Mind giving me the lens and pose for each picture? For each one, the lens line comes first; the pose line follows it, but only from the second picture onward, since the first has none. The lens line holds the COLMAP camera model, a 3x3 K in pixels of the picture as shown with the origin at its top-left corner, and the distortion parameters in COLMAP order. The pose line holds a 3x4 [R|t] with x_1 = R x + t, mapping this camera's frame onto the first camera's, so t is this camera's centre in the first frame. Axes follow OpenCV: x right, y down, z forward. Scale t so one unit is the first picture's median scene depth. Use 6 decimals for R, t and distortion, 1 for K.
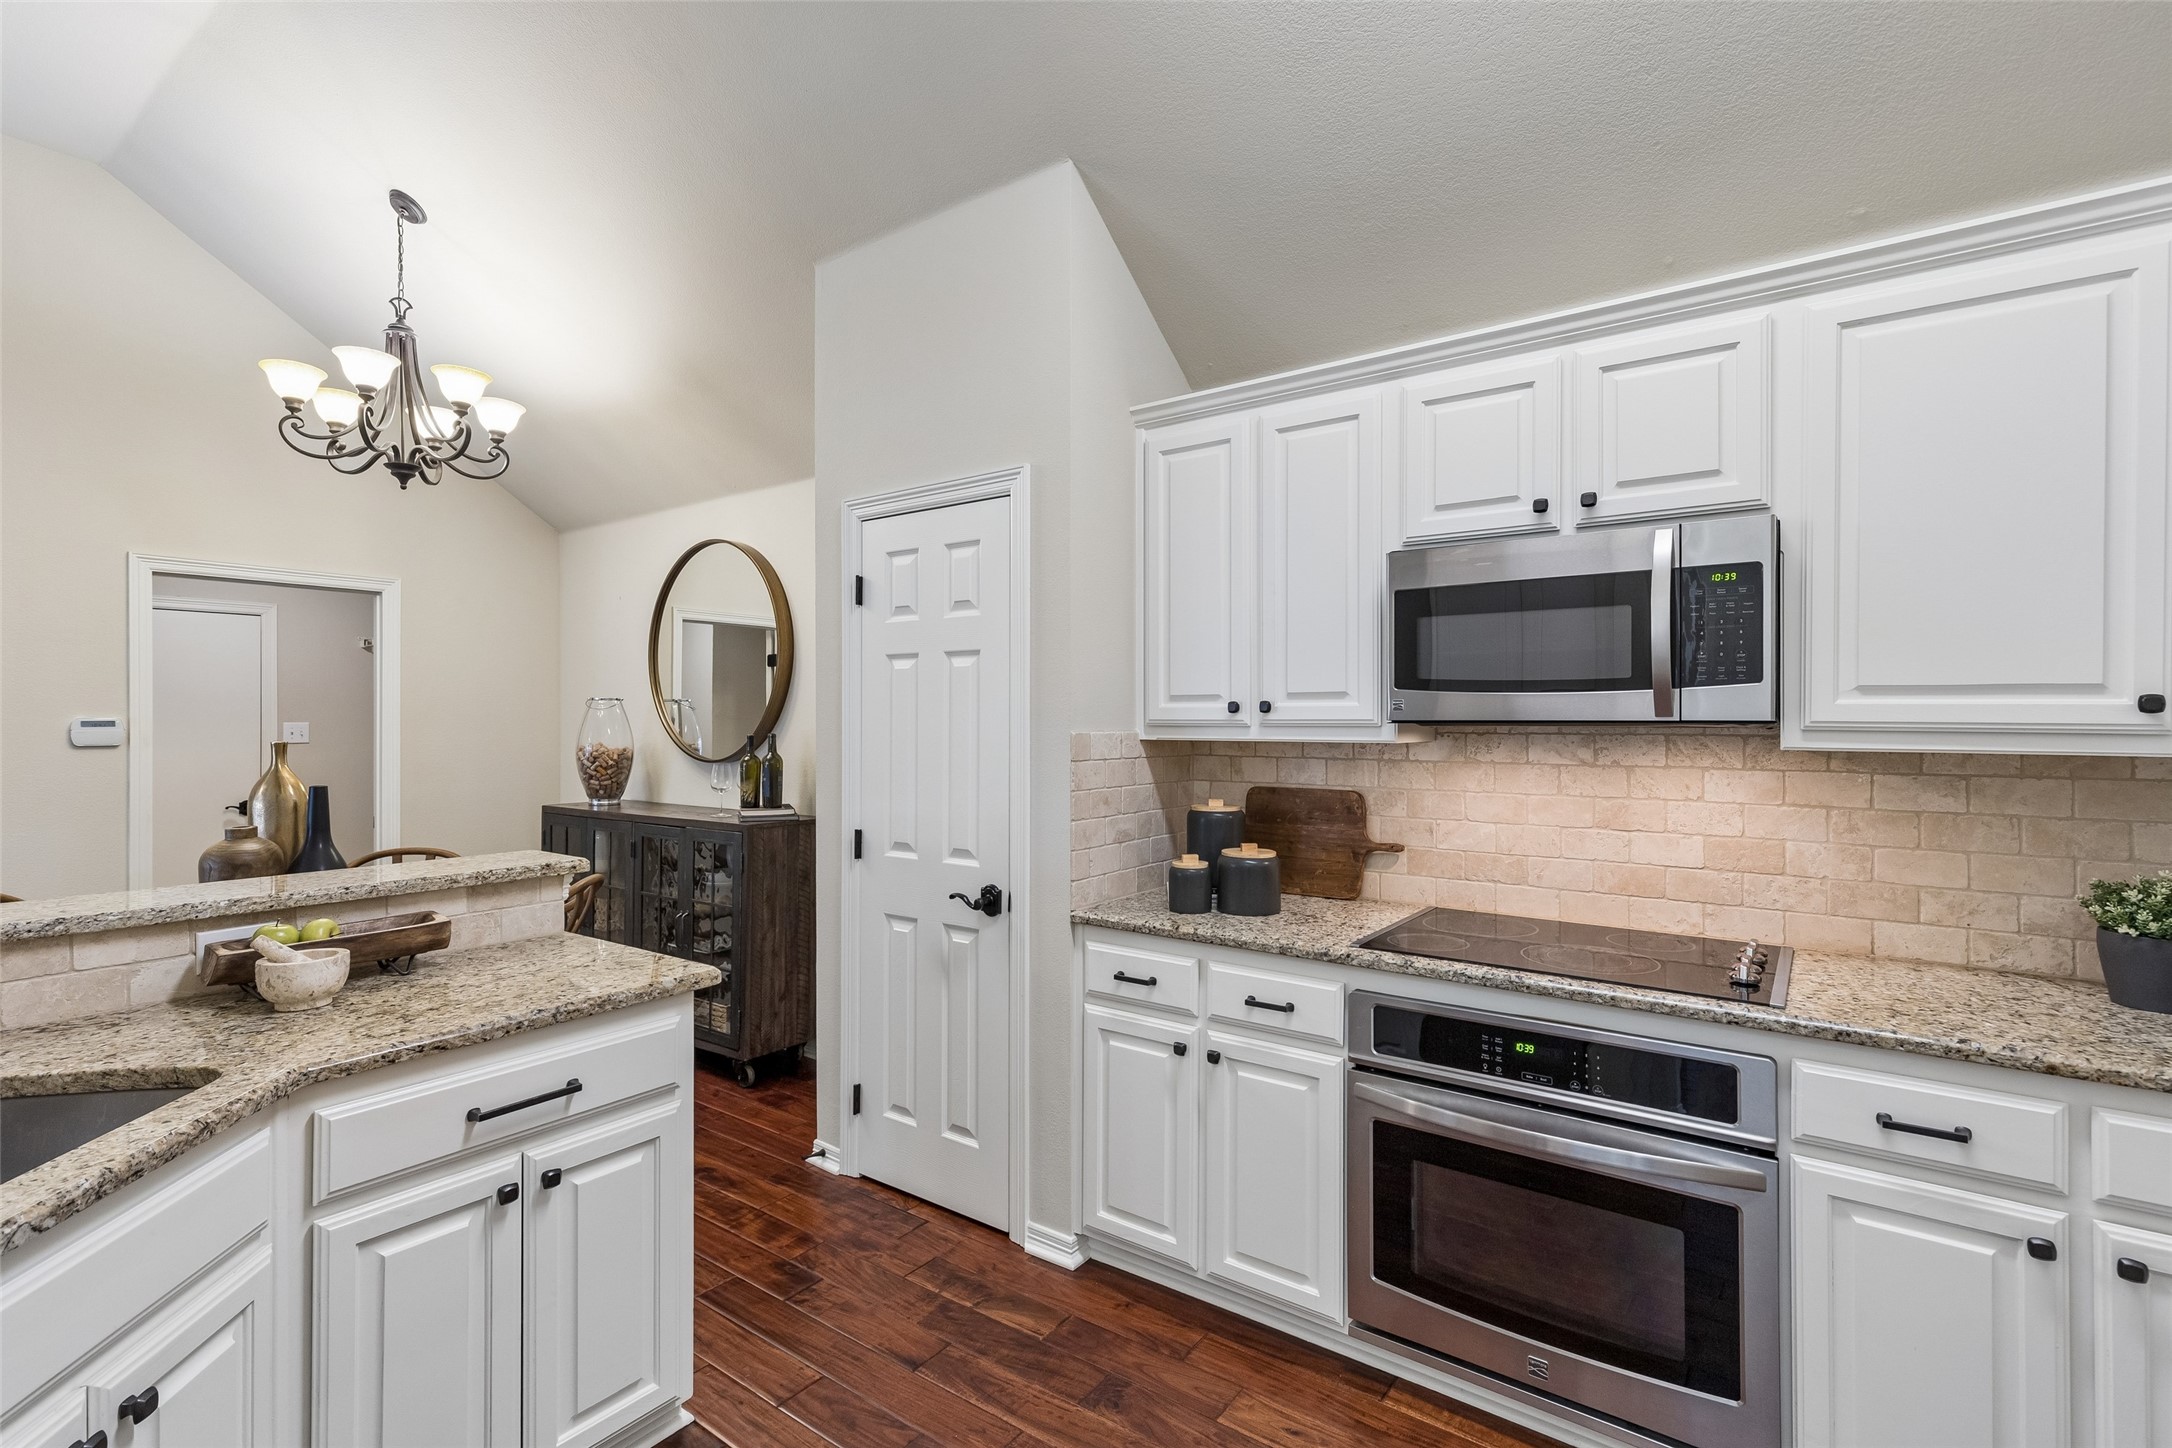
lens RADIAL K [[984.6, 0, 1086.9], [0, 984.6, 715.1], [0, 0, 1]] dist [0.011557, -0.002408]
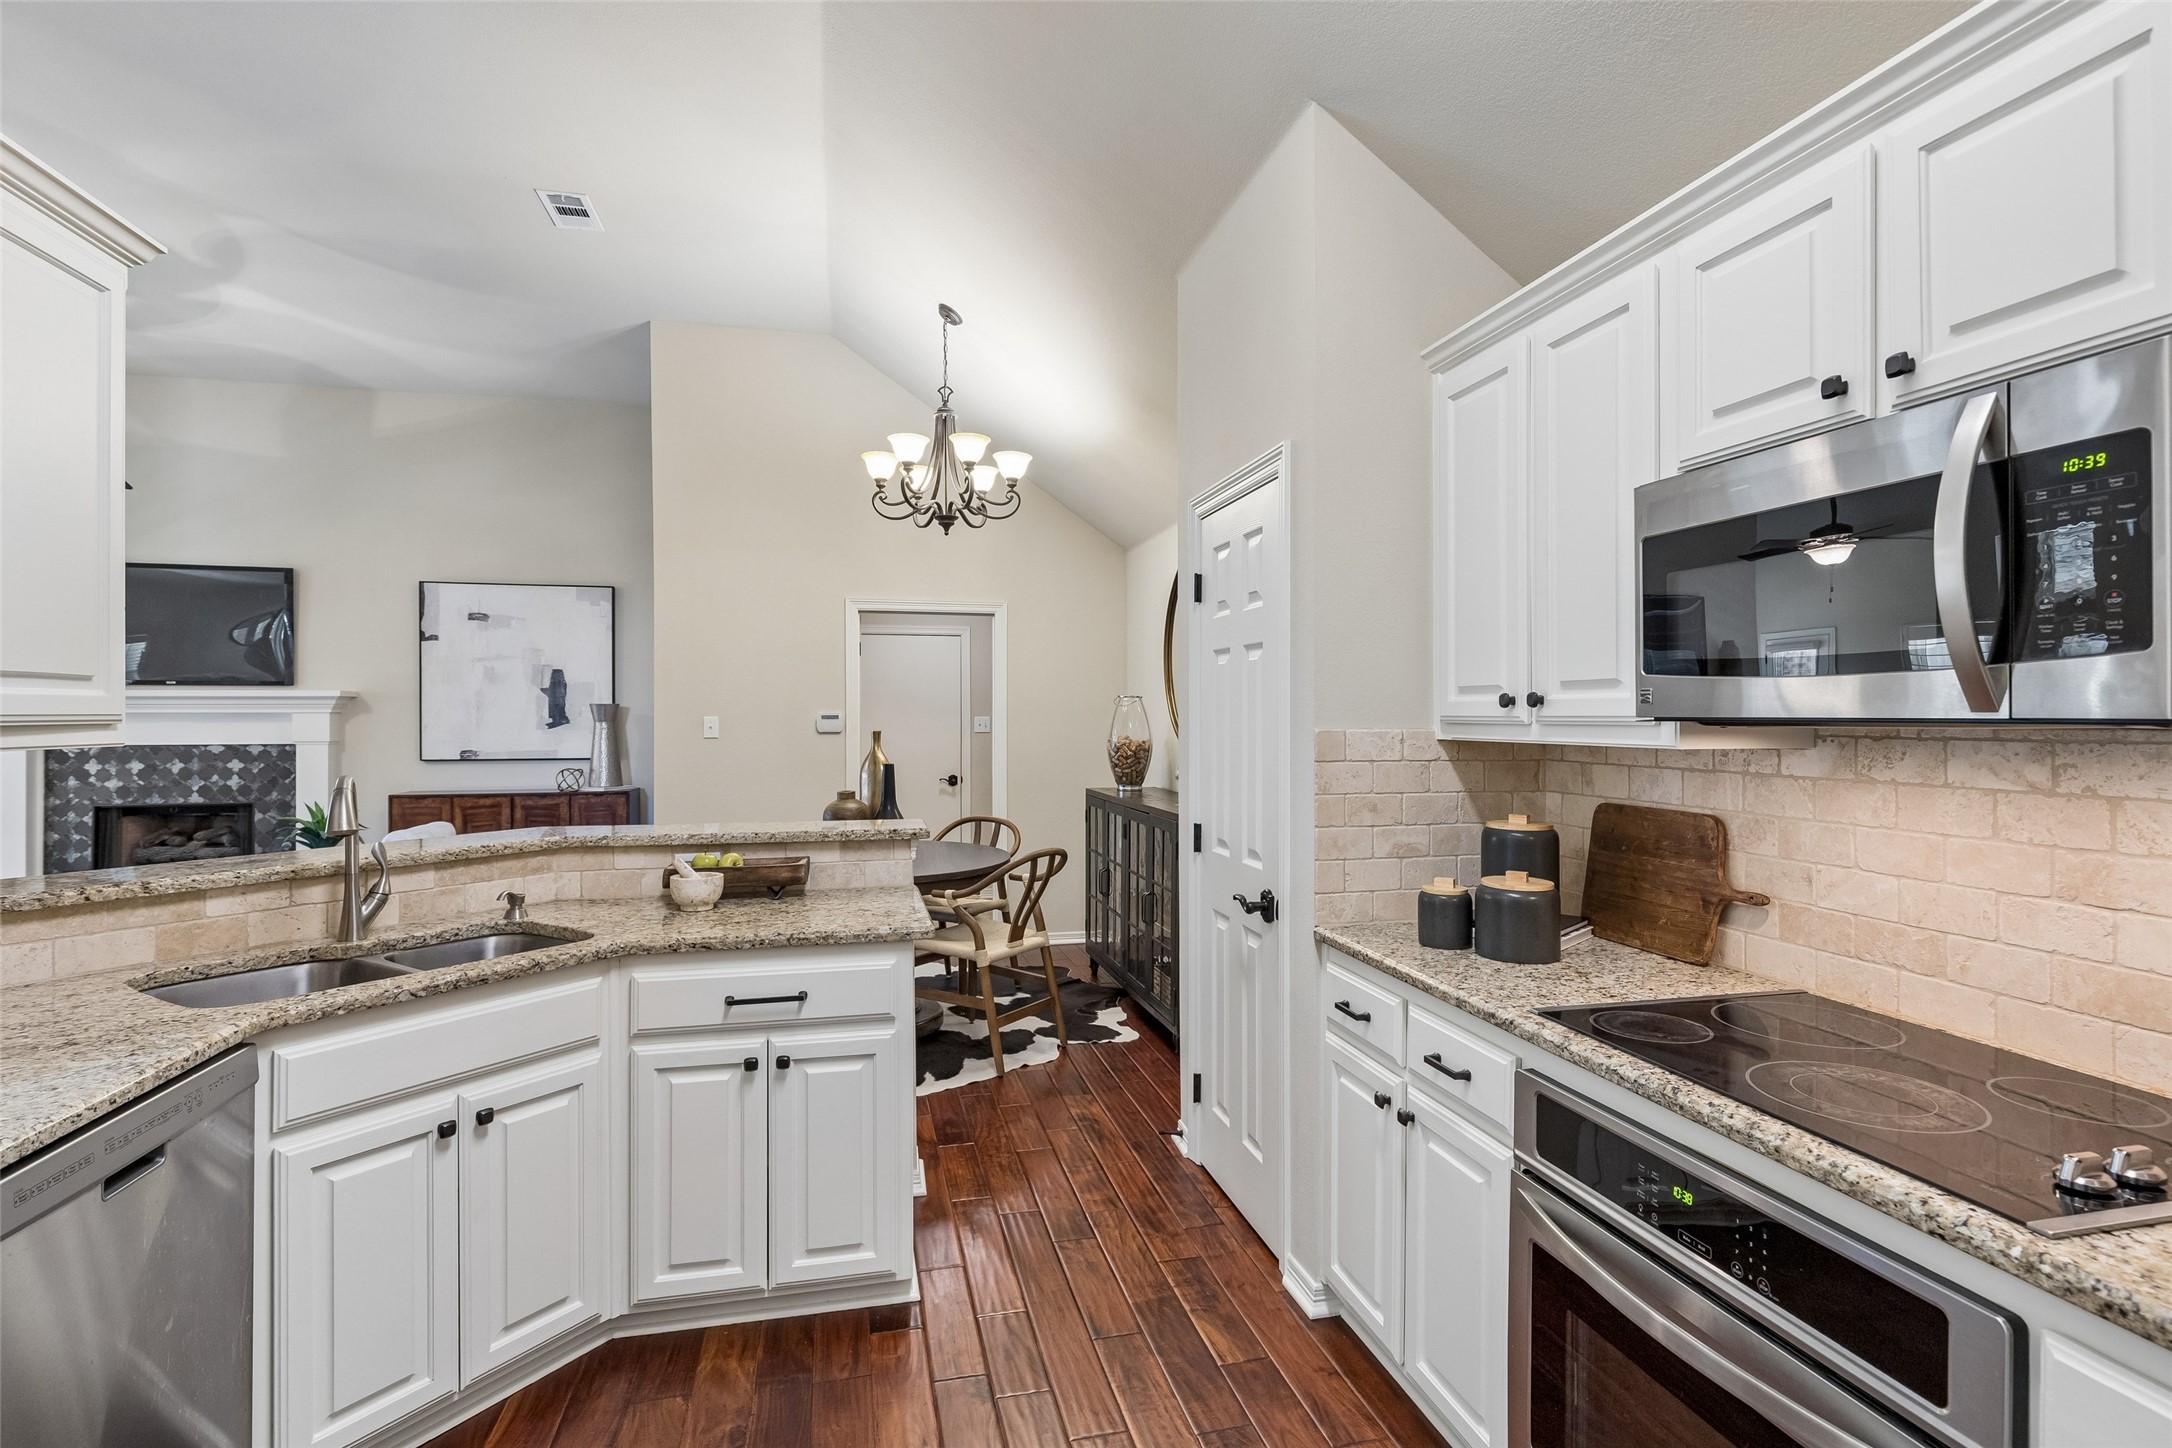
lens RADIAL K [[1027.0, 0, 1093.6], [0, 1027.0, 713.4], [0, 0, 1]] dist [0.001659, -0.000333]
pose [[0.767989, 0.000249, -0.640463, 0.449721], [0.001360, 0.999997, 0.002019, 0.000346], [0.640462, -0.002422, 0.767986, 0.146511]]
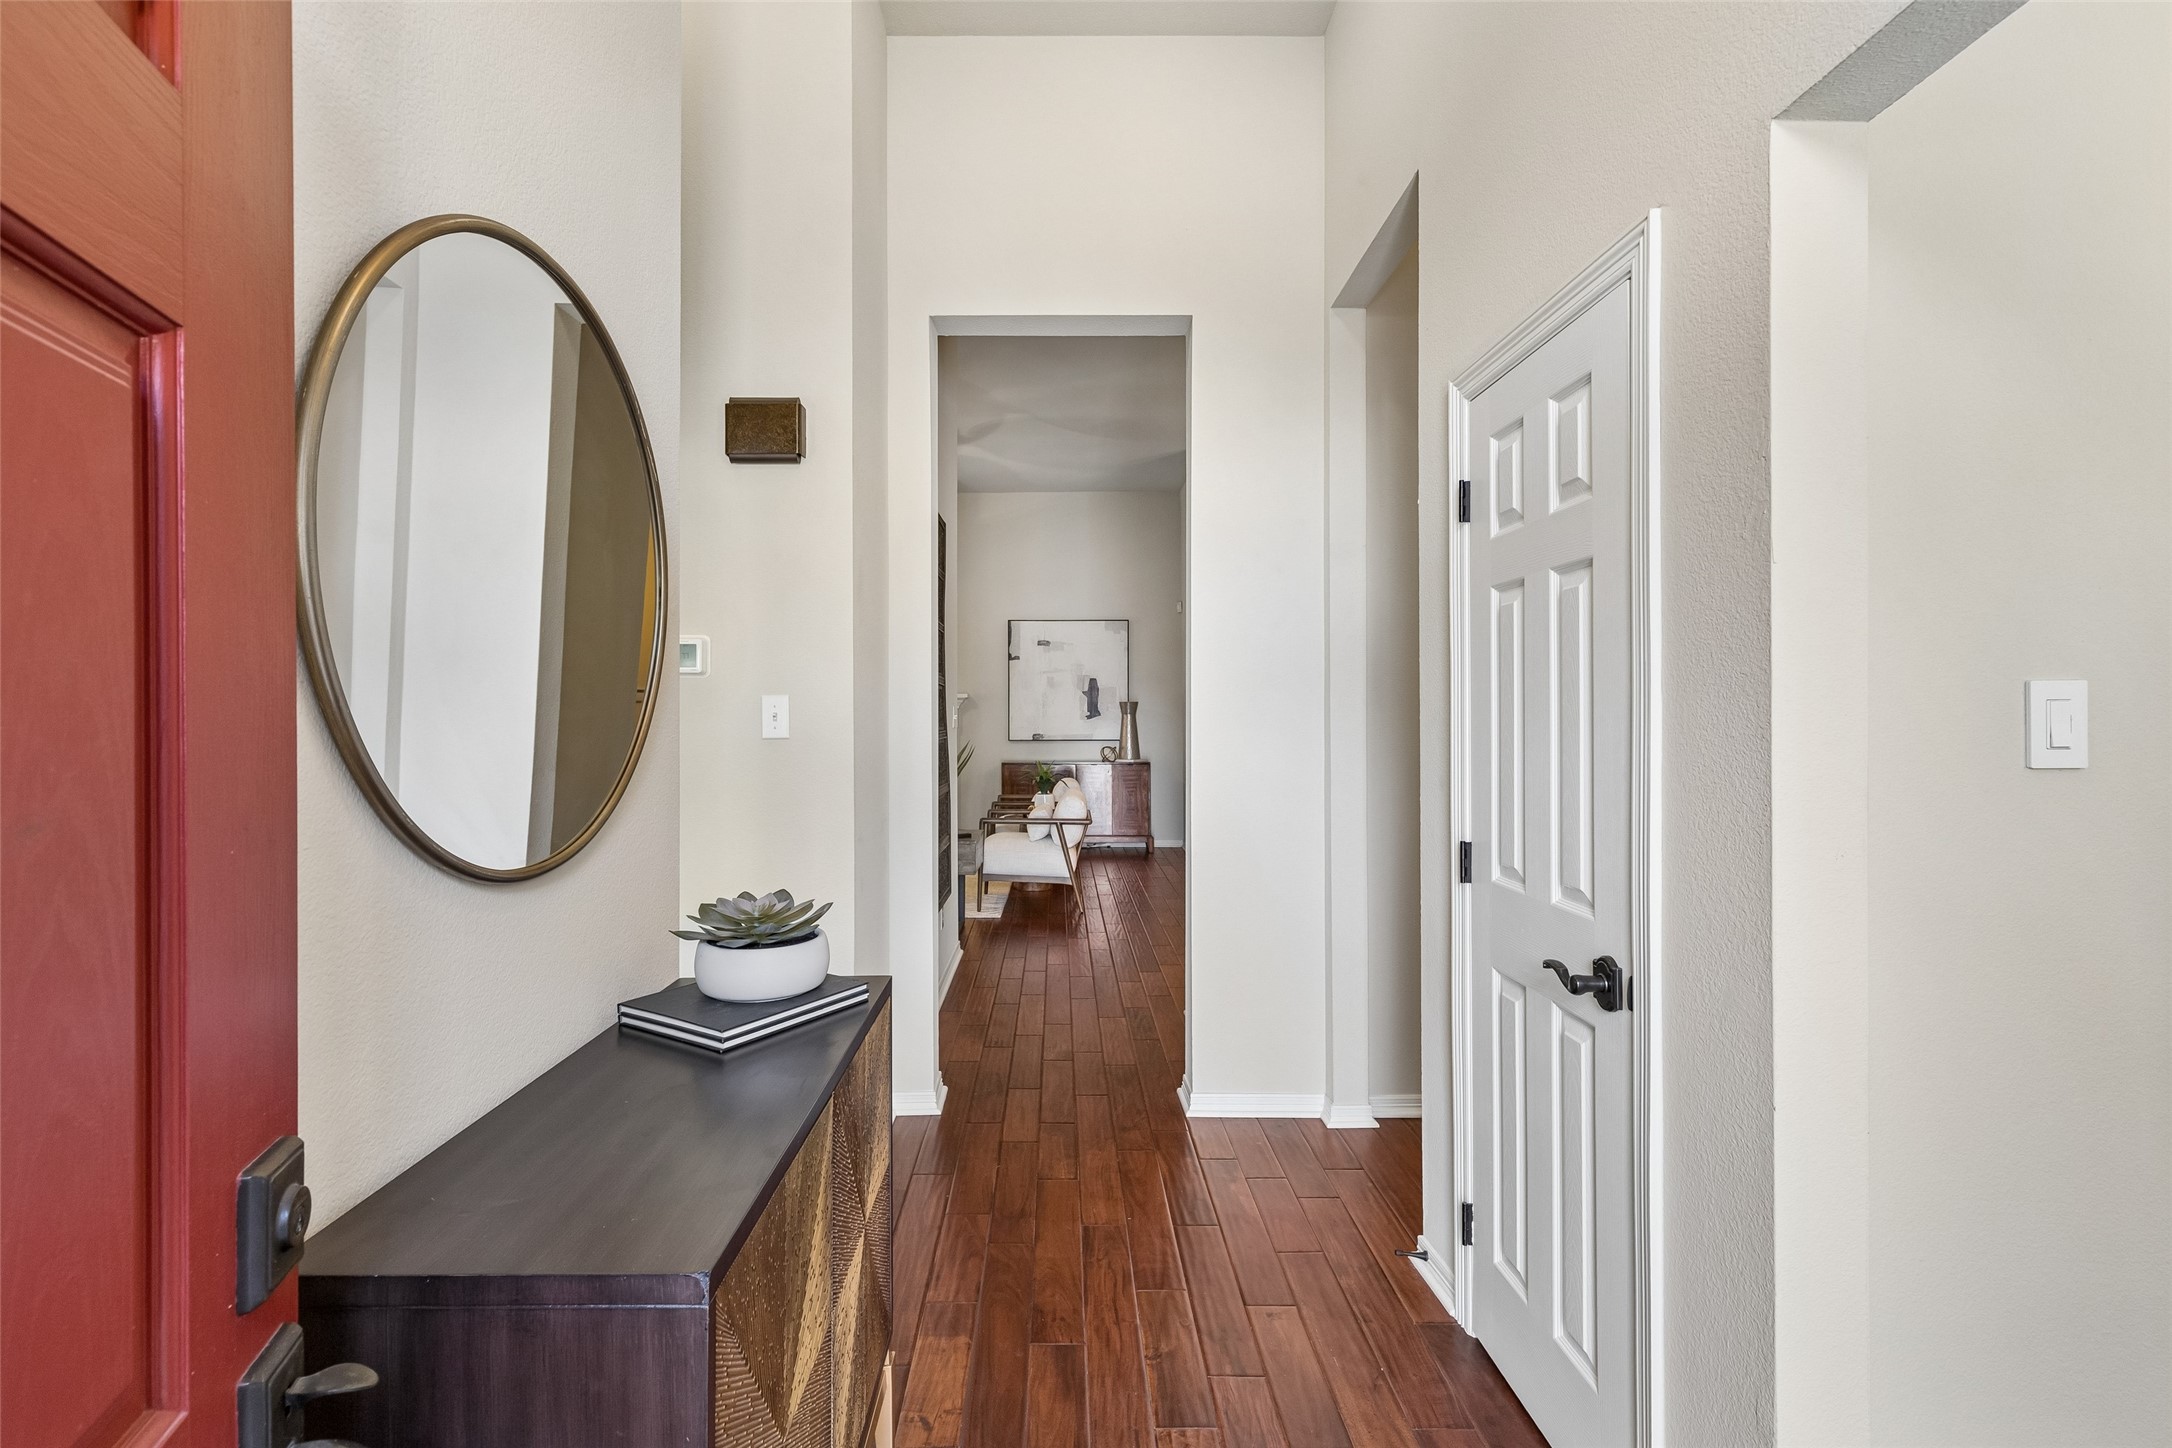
lens RADIAL K [[984.6, 0, 1083.8], [0, 984.6, 716.0], [0, 0, 1]] dist [0.011557, -0.002408]
pose [[0.607334, 0.001493, -0.794445, 0.603375], [0.002664, 0.999989, 0.003916, 0.019043], [0.794442, -0.004495, 0.607324, -1.150760]]
